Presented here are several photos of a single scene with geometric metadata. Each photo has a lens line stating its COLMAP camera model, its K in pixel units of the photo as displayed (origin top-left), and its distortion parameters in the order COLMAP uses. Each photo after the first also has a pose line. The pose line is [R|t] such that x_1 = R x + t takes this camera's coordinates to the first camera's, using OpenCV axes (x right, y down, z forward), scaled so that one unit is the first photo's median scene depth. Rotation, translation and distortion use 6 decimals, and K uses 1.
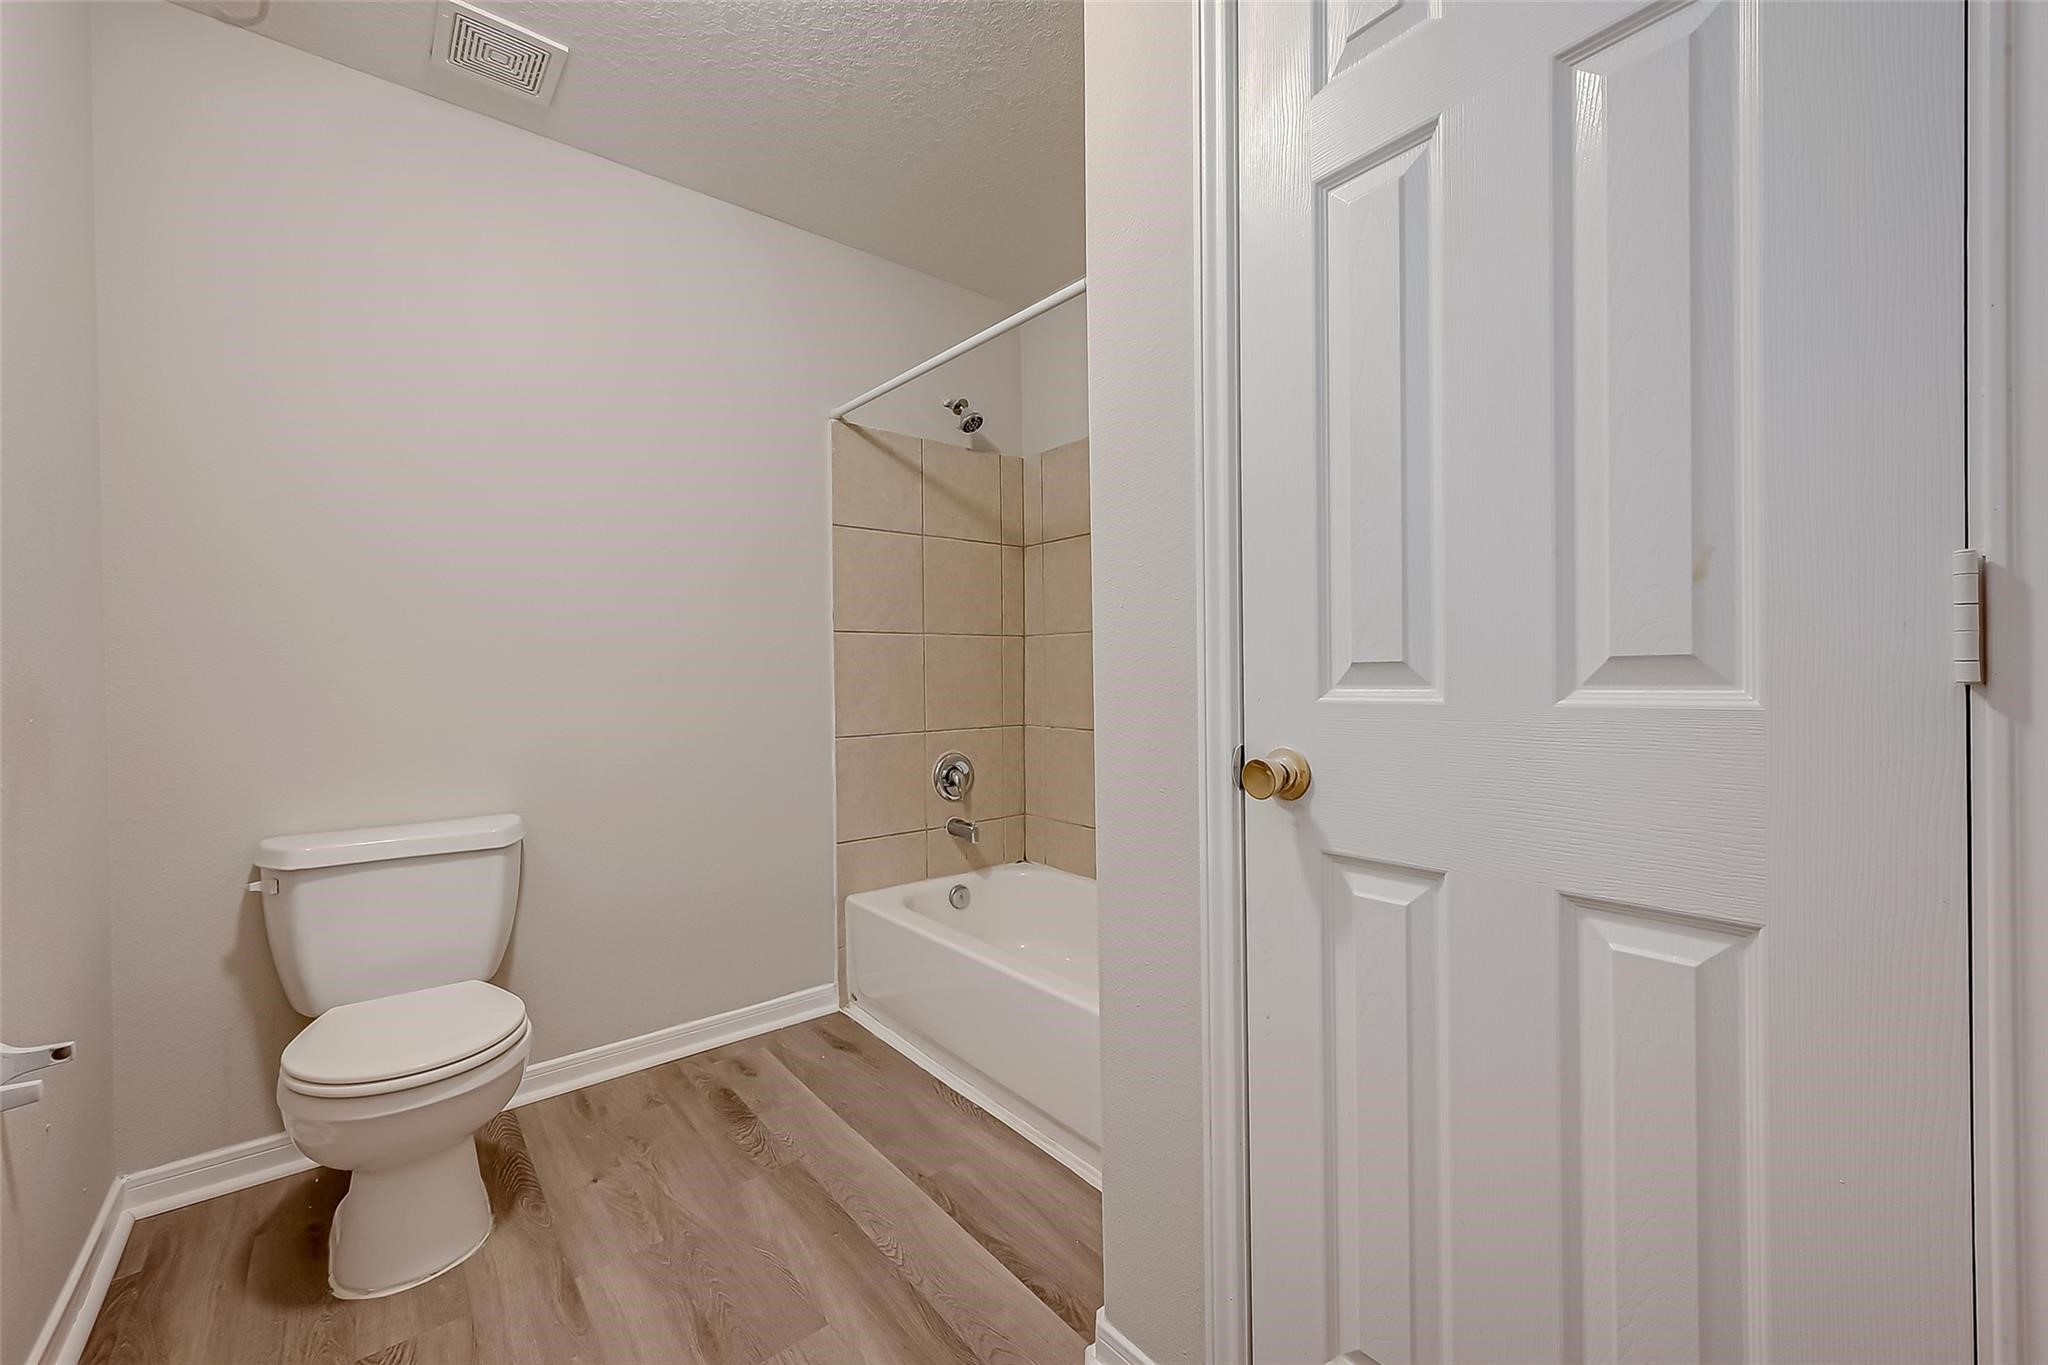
lens RADIAL K [[807.0, 0, 1035.6], [0, 807.0, 682.1], [0, 0, 1]] dist [-0.001816, -0.000520]
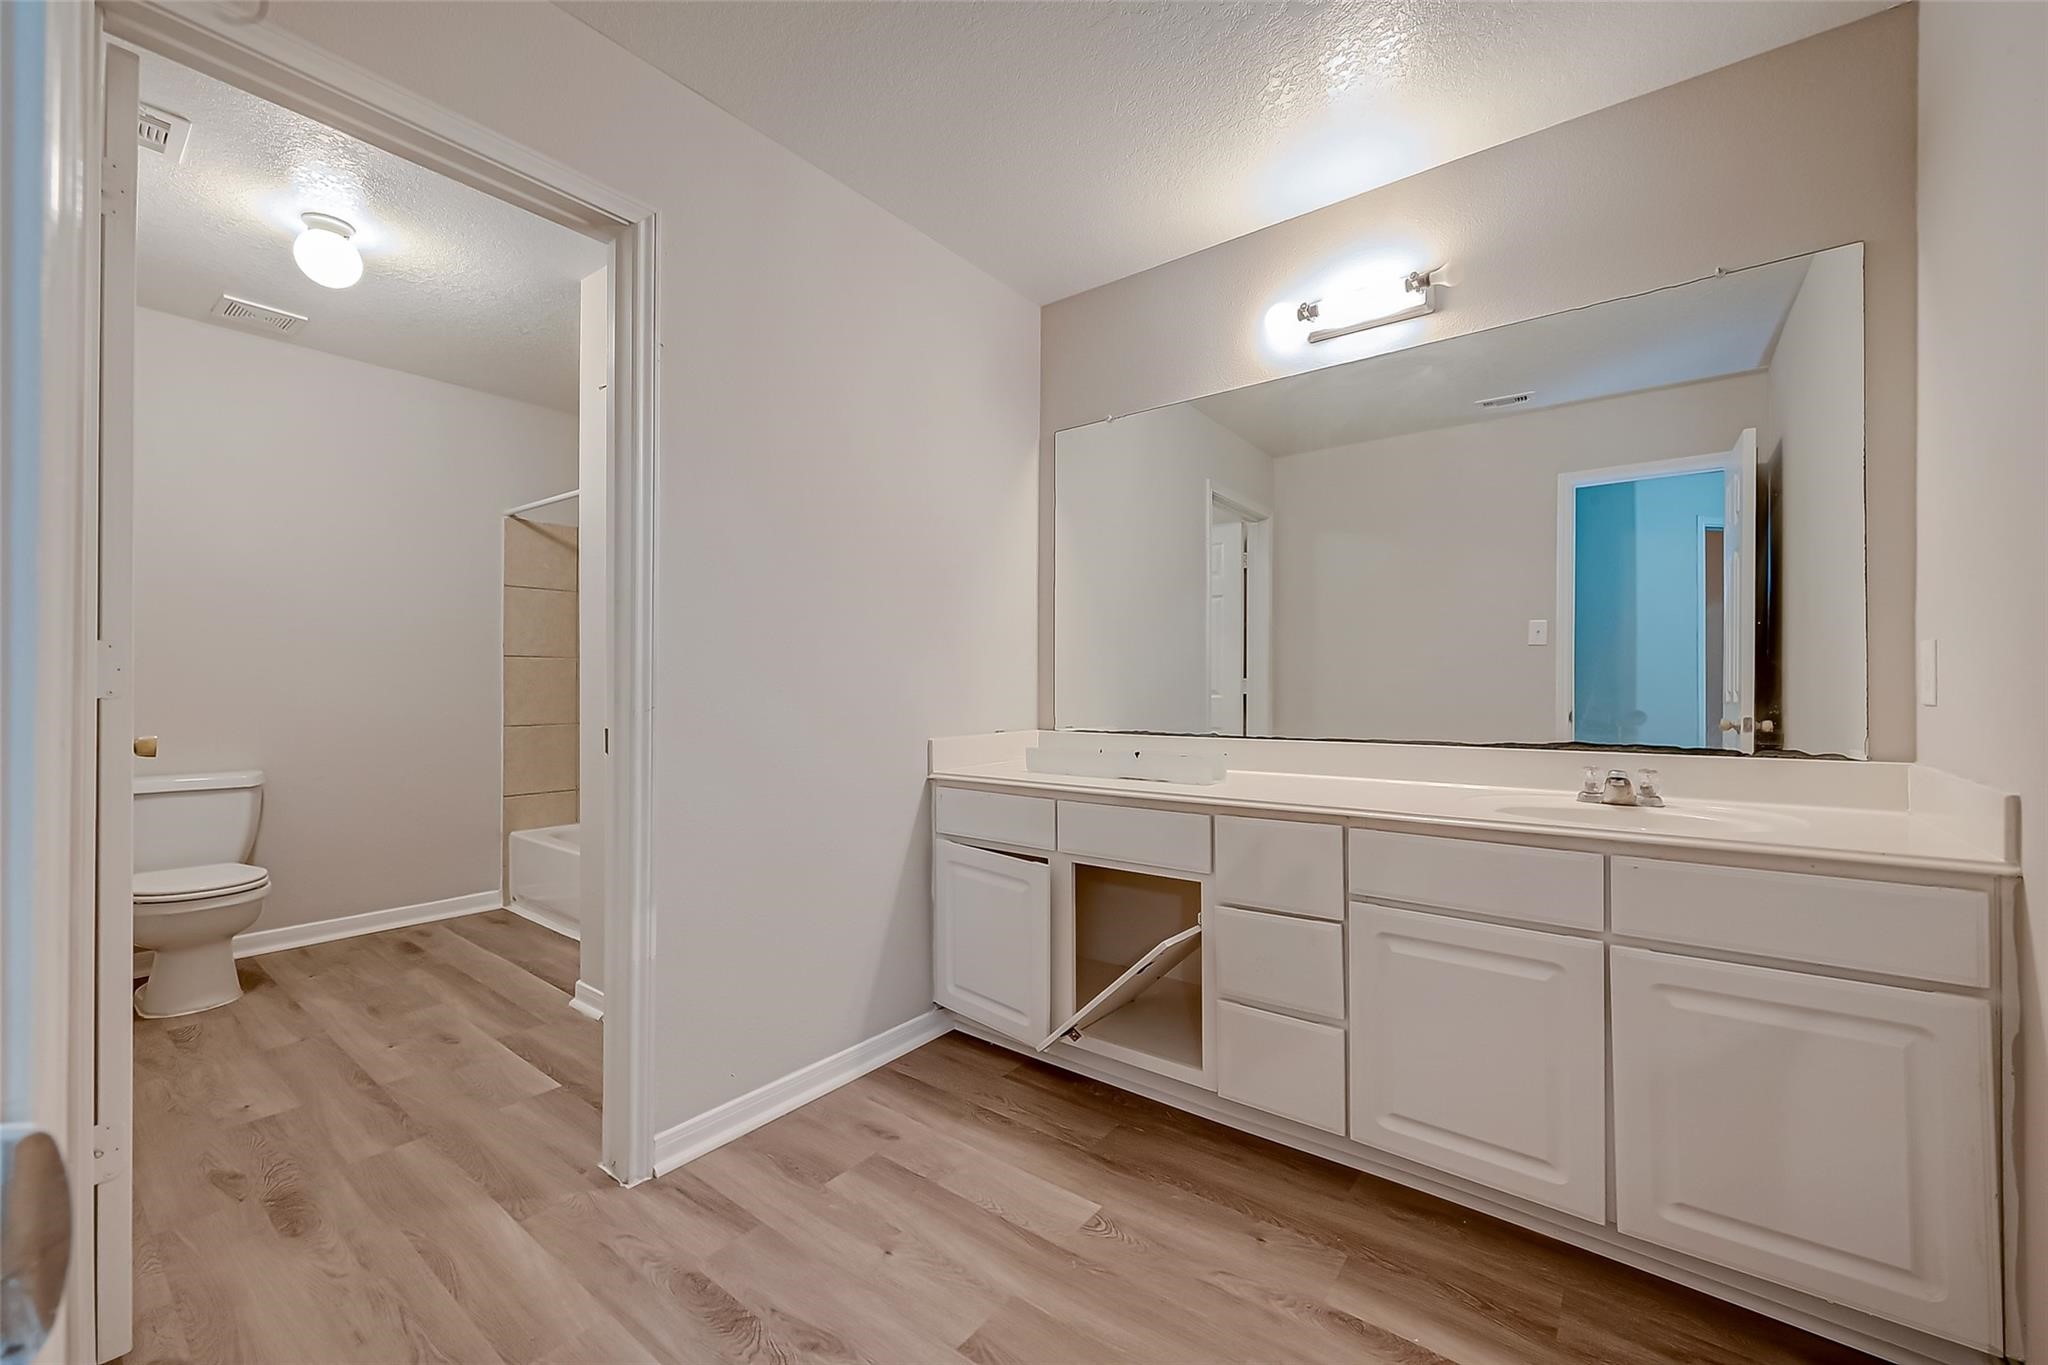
lens RADIAL K [[794.2, 0, 1034.5], [0, 794.2, 685.3], [0, 0, 1]] dist [-0.011606, -0.000229]
pose [[0.972657, 0.016768, 0.231640, 0.464679], [-0.014317, 0.999822, -0.012261, -0.005298], [-0.231805, 0.008609, 0.972724, -0.829262]]
